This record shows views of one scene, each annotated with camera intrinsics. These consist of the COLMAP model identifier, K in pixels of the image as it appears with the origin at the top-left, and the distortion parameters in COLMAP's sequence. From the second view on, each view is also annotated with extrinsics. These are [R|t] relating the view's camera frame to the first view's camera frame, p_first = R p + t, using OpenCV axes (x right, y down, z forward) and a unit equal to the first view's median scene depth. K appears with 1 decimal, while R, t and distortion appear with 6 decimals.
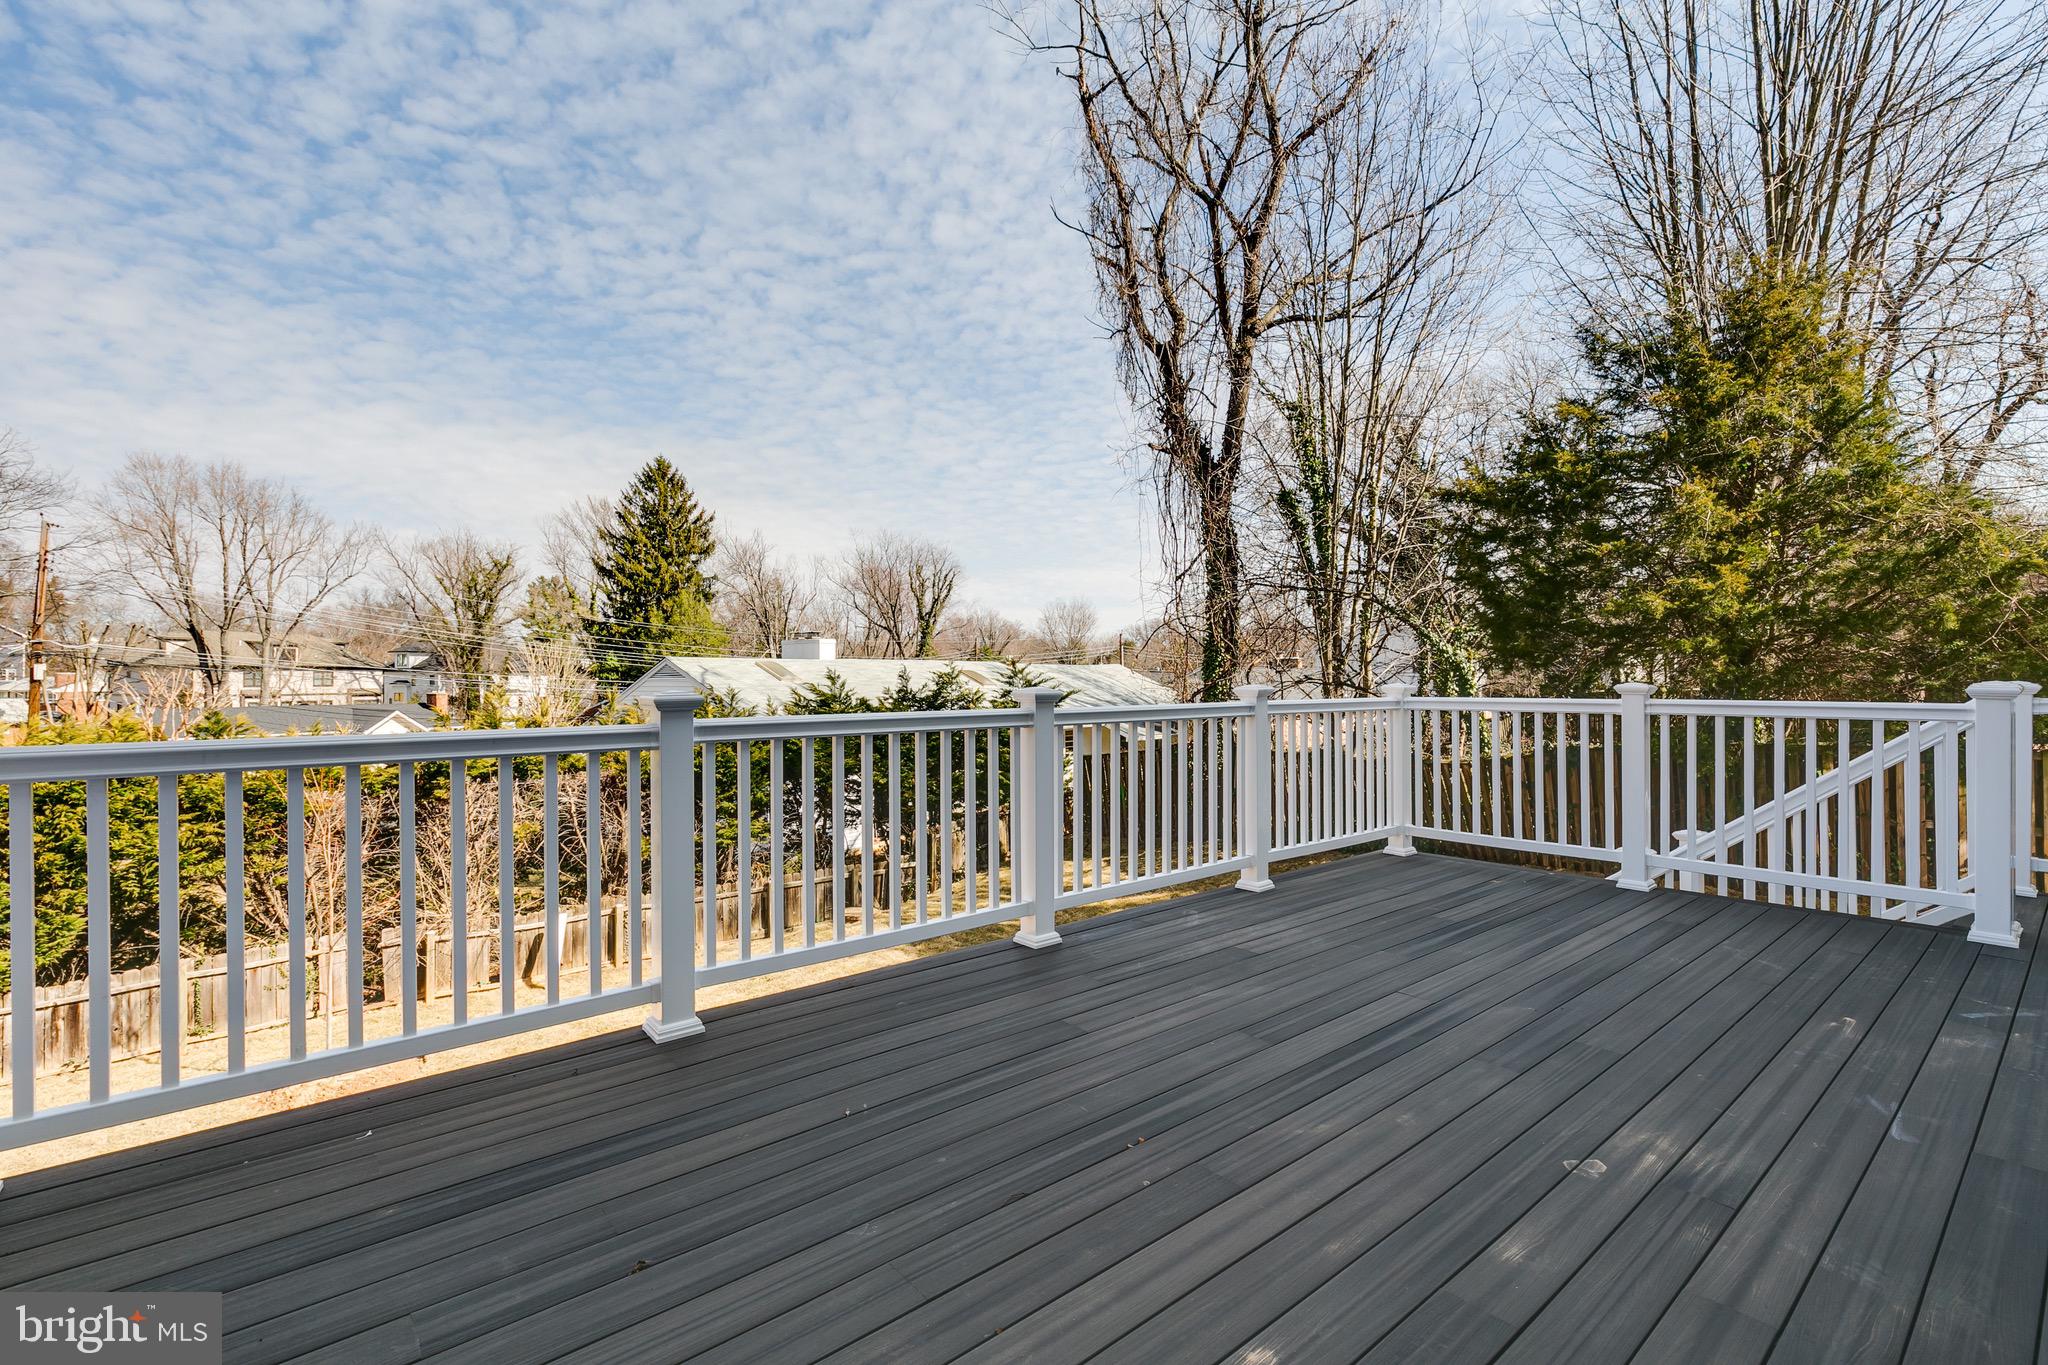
lens RADIAL K [[908.5, 0, 1030.4], [0, 908.5, 676.3], [0, 0, 1]] dist [0.003488, -0.000192]
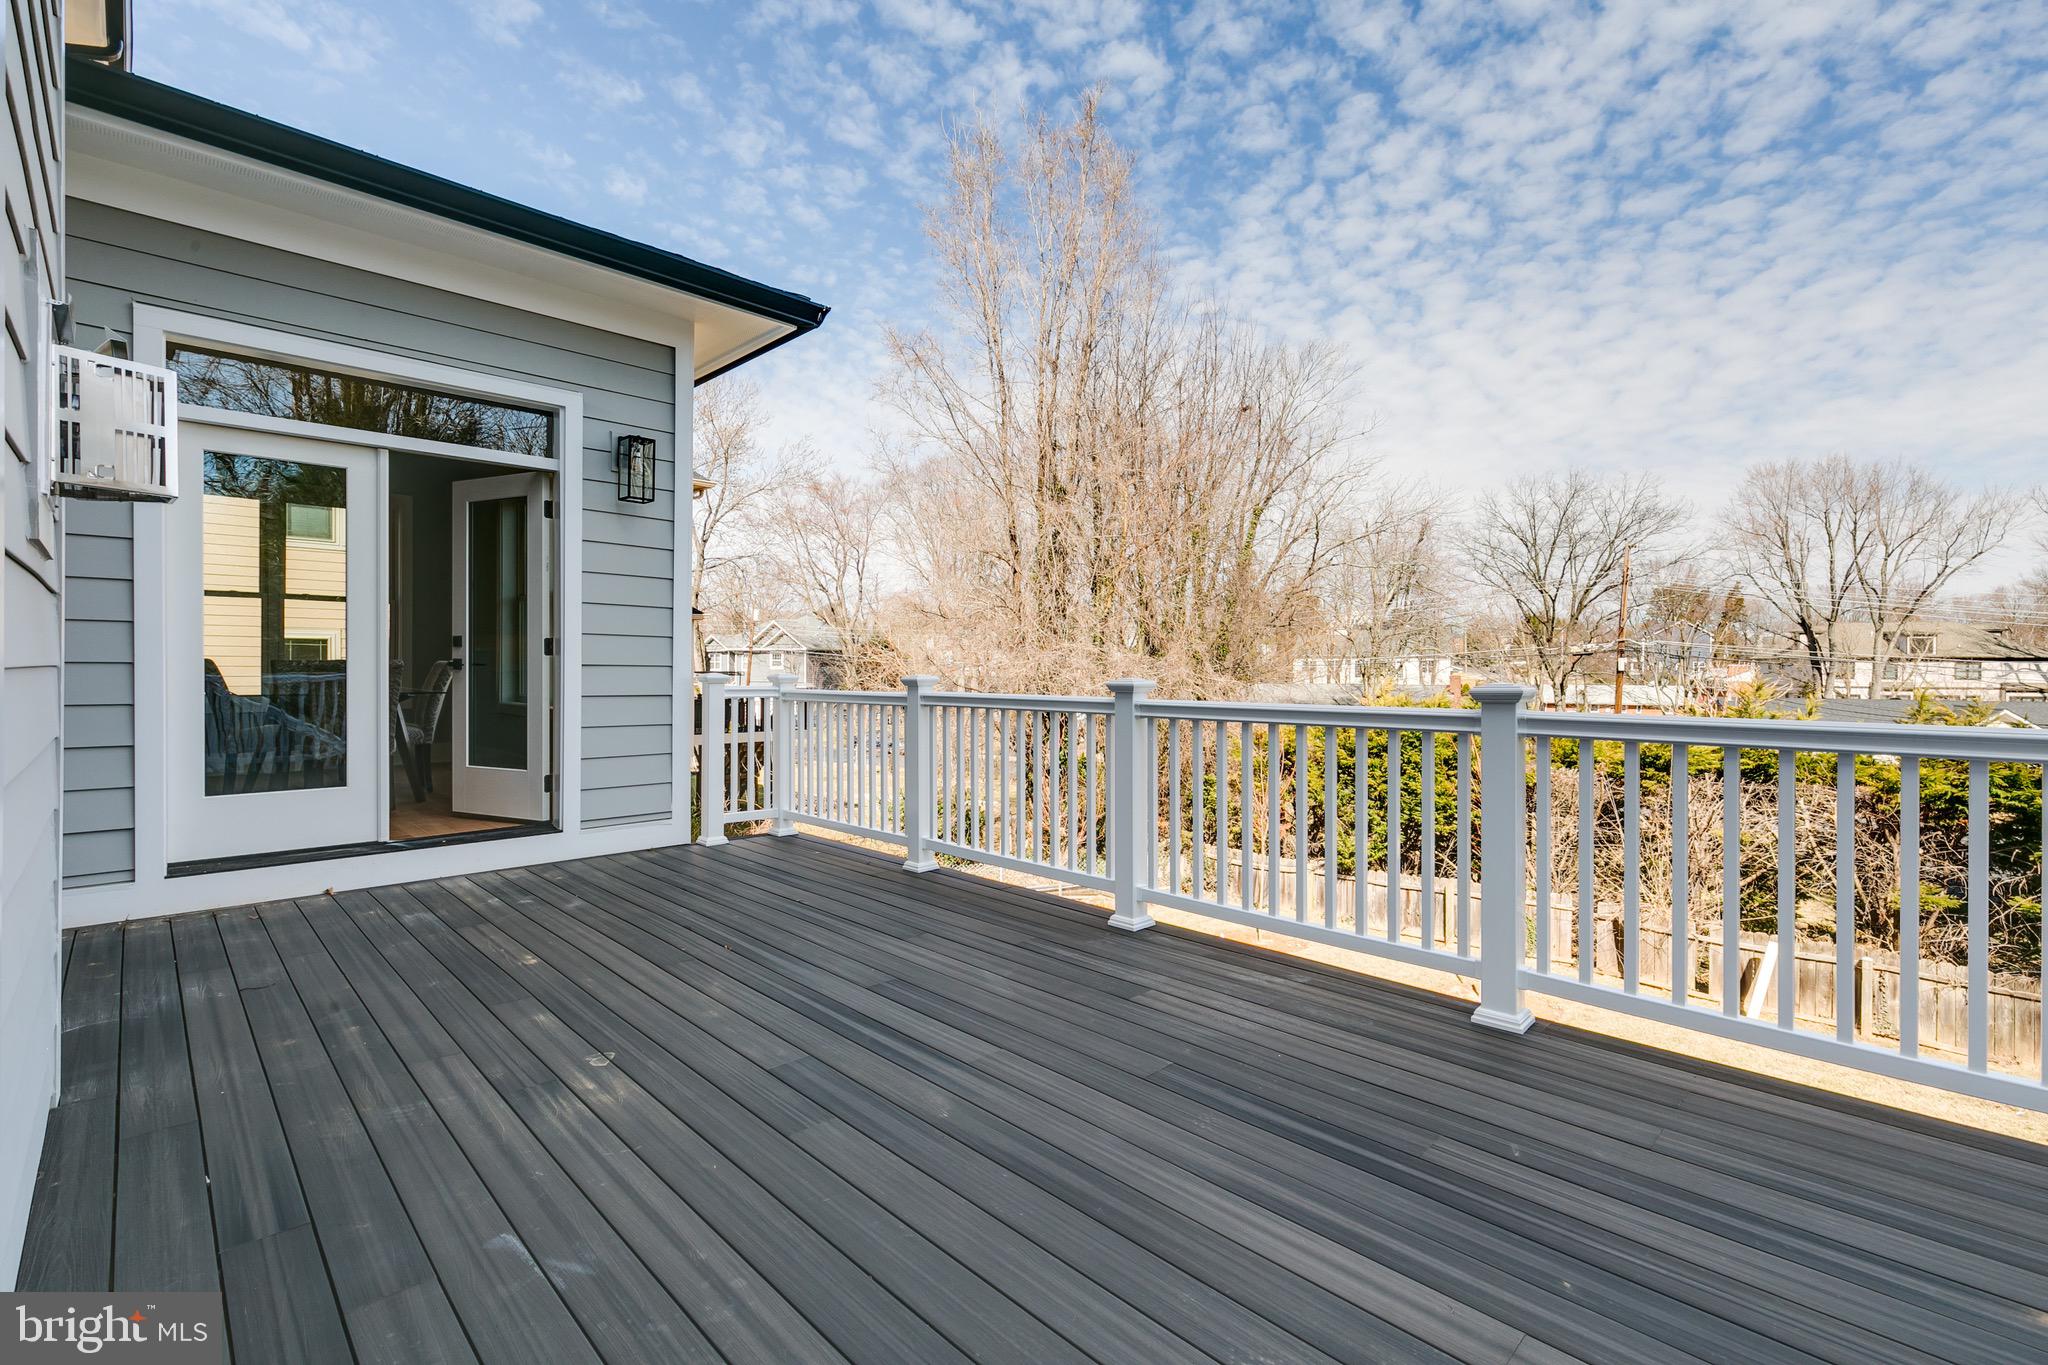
lens RADIAL K [[908.5, 0, 1035.5], [0, 908.5, 668.7], [0, 0, 1]] dist [0.003488, -0.000192]
pose [[0.086576, 0.003804, -0.996238, 1.316294], [-0.002657, 0.999990, 0.003587, -0.003312], [0.996242, 0.002337, 0.086585, 1.024924]]
